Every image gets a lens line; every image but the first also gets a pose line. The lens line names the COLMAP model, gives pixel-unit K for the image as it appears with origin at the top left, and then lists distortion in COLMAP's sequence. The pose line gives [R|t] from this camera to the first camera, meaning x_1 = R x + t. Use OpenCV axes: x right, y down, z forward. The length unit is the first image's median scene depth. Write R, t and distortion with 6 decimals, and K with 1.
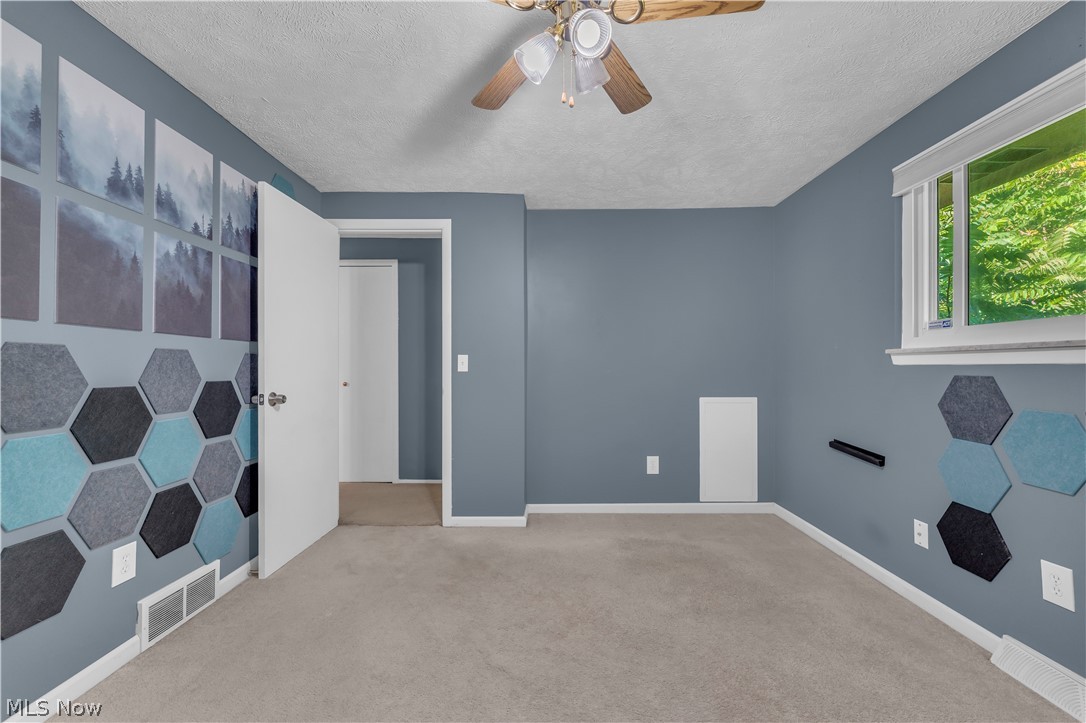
lens RADIAL K [[443.7, 0, 543.7], [0, 443.7, 363.2], [0, 0, 1]] dist [0.001661, 0.000179]
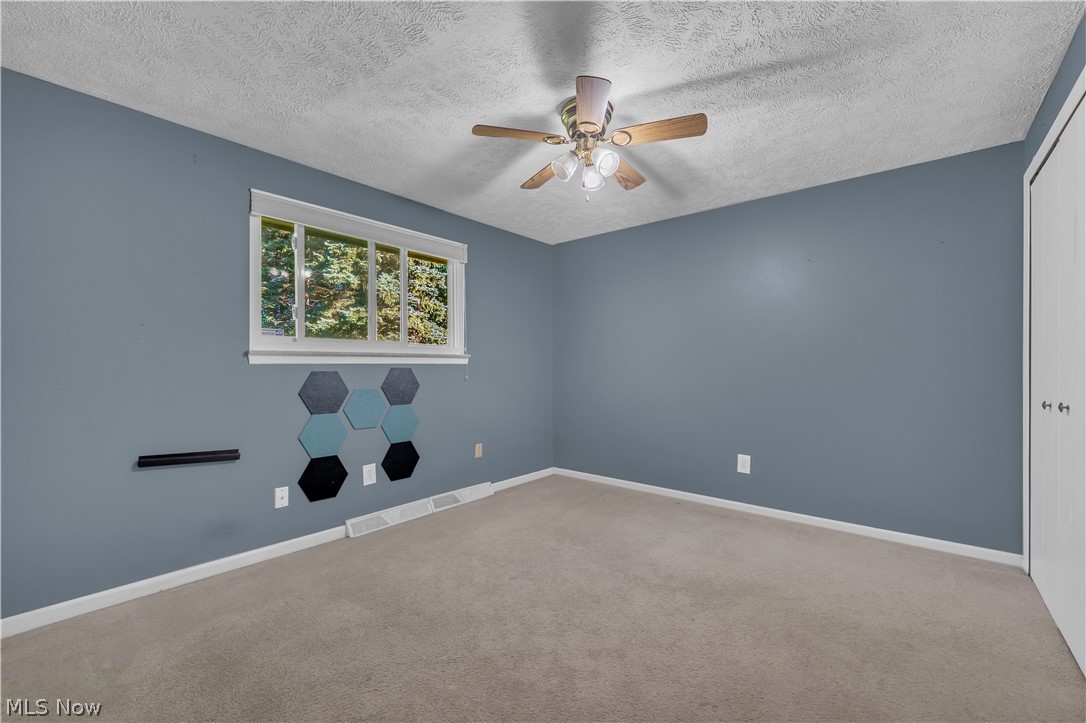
lens RADIAL K [[443.7, 0, 543.7], [0, 443.7, 363.2], [0, 0, 1]] dist [0.001661, 0.000179]
pose [[-0.756481, 0.005664, 0.653991, -0.601812], [0.001517, 0.999975, -0.006906, 0.011652], [-0.654013, -0.004232, -0.756471, 1.612283]]
